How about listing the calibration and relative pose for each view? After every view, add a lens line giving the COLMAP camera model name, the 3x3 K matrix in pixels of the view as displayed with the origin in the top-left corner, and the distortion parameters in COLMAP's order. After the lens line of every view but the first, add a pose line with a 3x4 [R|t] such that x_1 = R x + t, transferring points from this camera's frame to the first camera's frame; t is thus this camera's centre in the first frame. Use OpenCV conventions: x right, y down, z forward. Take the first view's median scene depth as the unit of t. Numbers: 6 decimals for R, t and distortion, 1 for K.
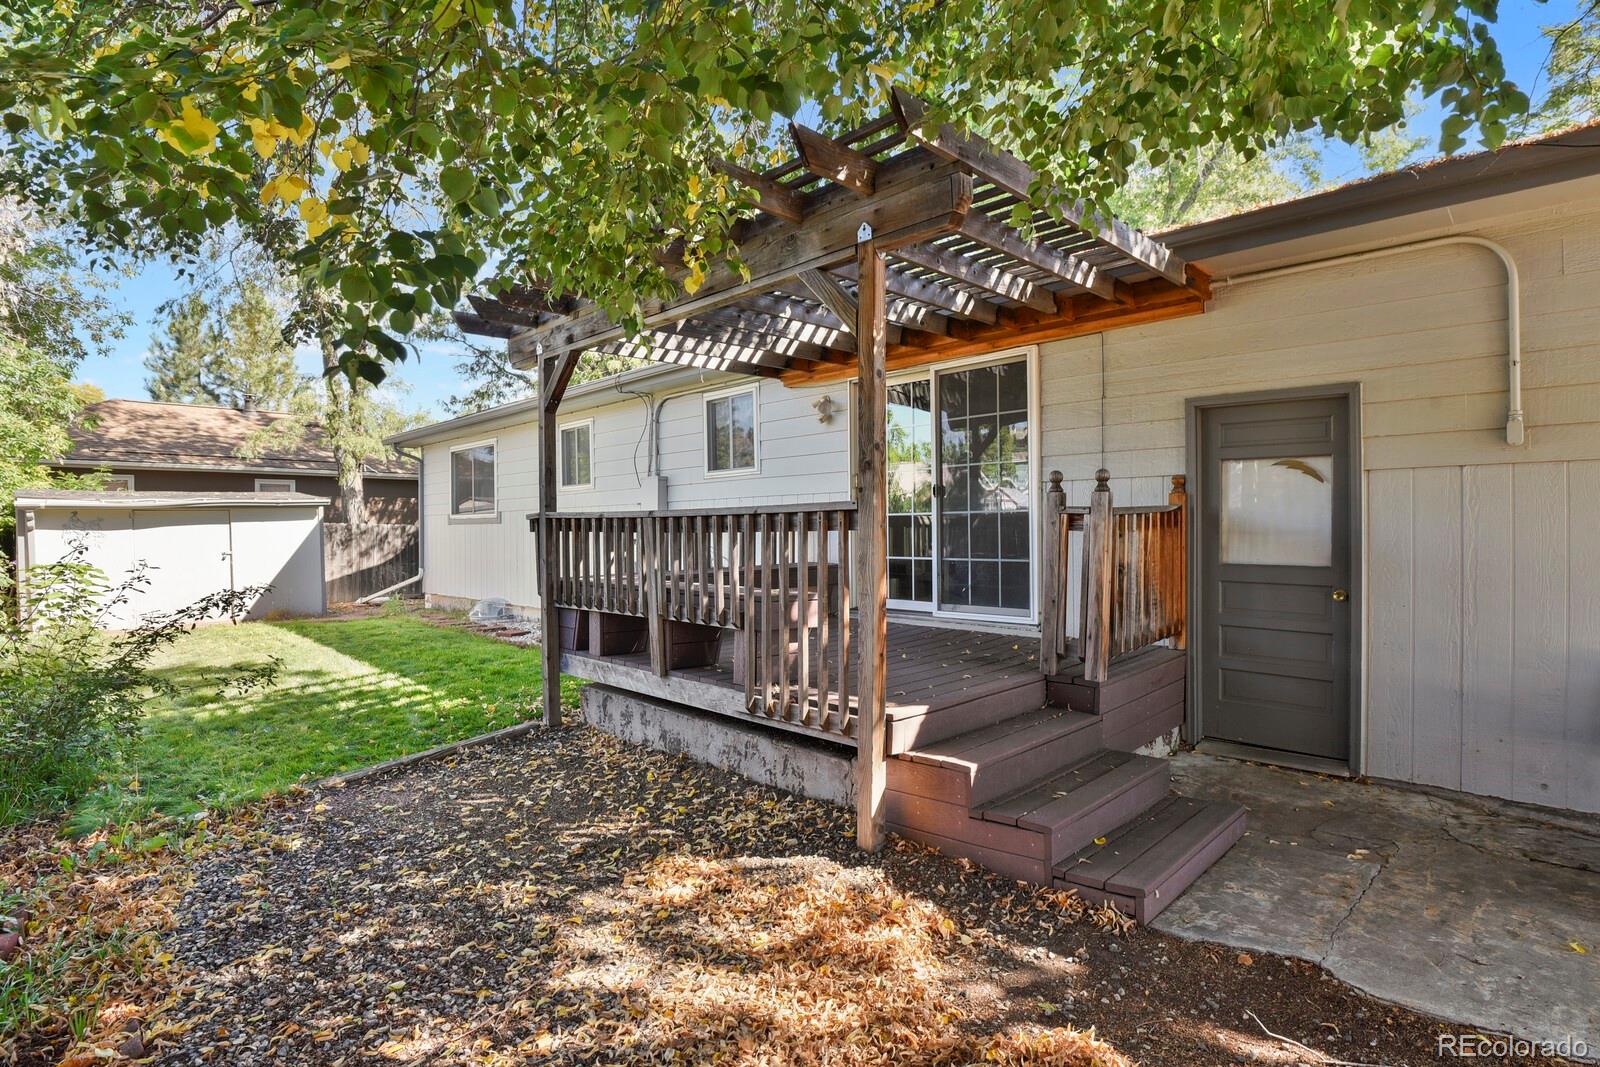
lens RADIAL K [[776.8, 0, 799.5], [0, 776.8, 530.9], [0, 0, 1]] dist [-0.009586, -0.000136]
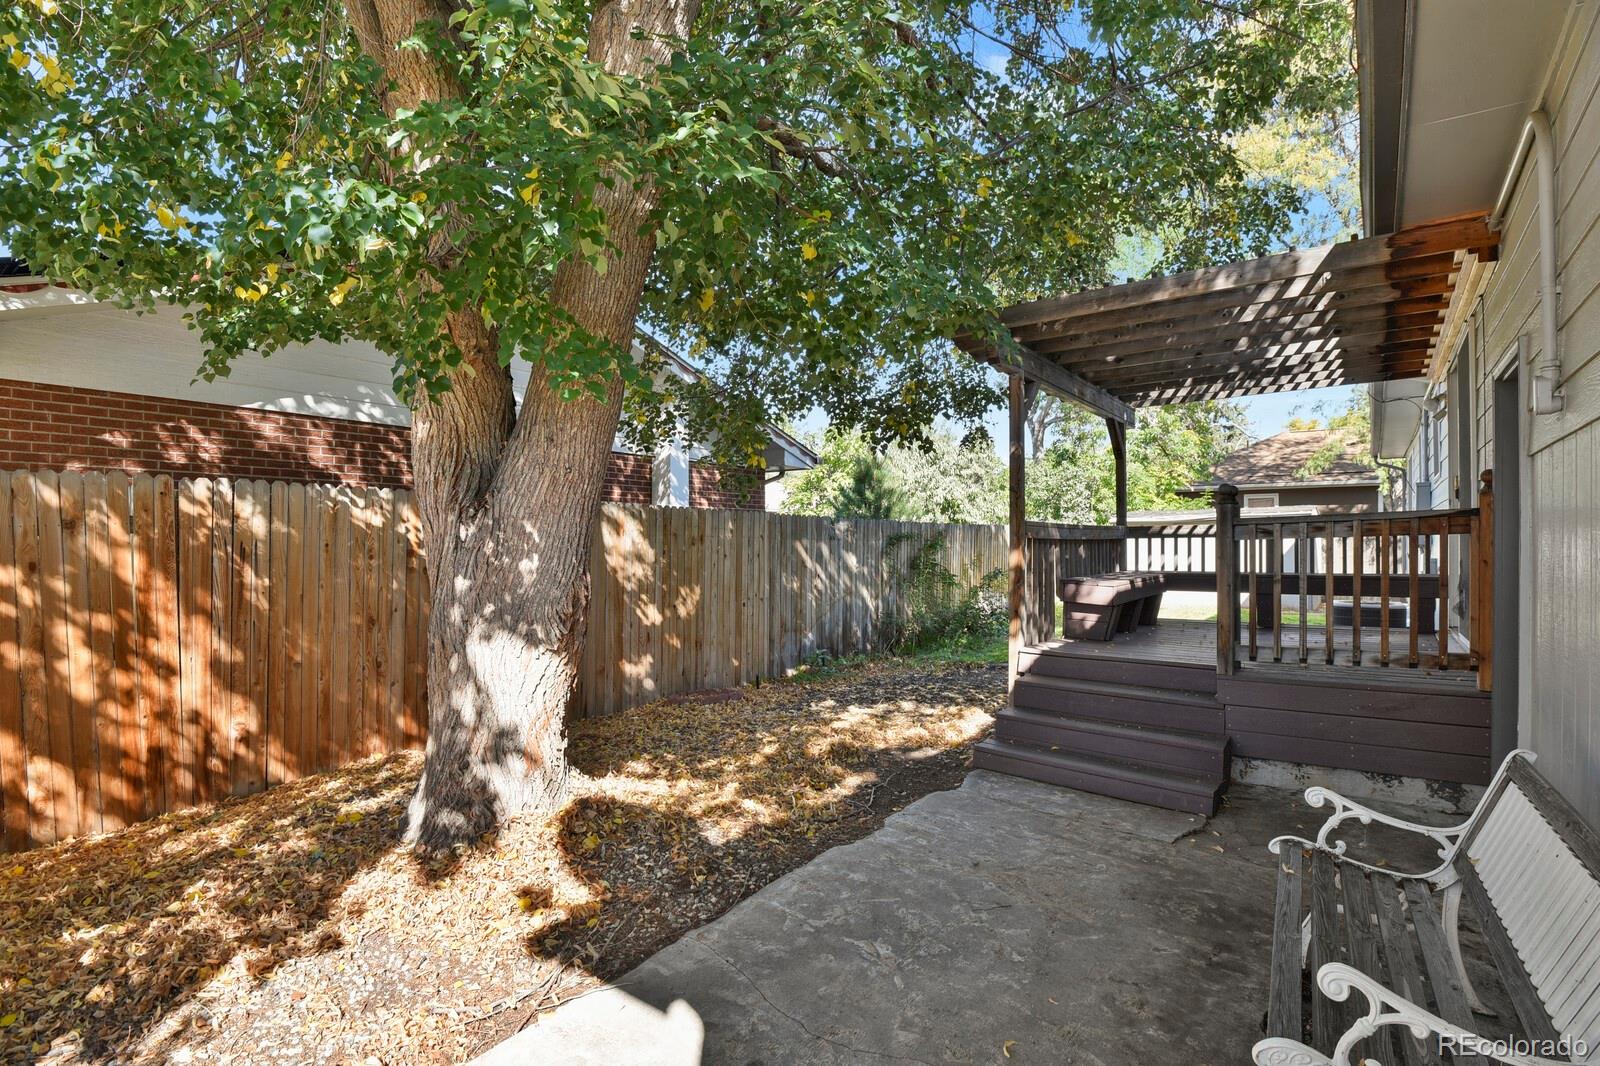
lens RADIAL K [[776.8, 0, 797.7], [0, 776.8, 532.1], [0, 0, 1]] dist [-0.009586, -0.000136]
pose [[0.147121, 0.000714, -0.989118, 0.432717], [-0.012592, 0.999920, -0.001151, 0.004042], [0.989038, 0.012625, 0.147118, 0.082906]]
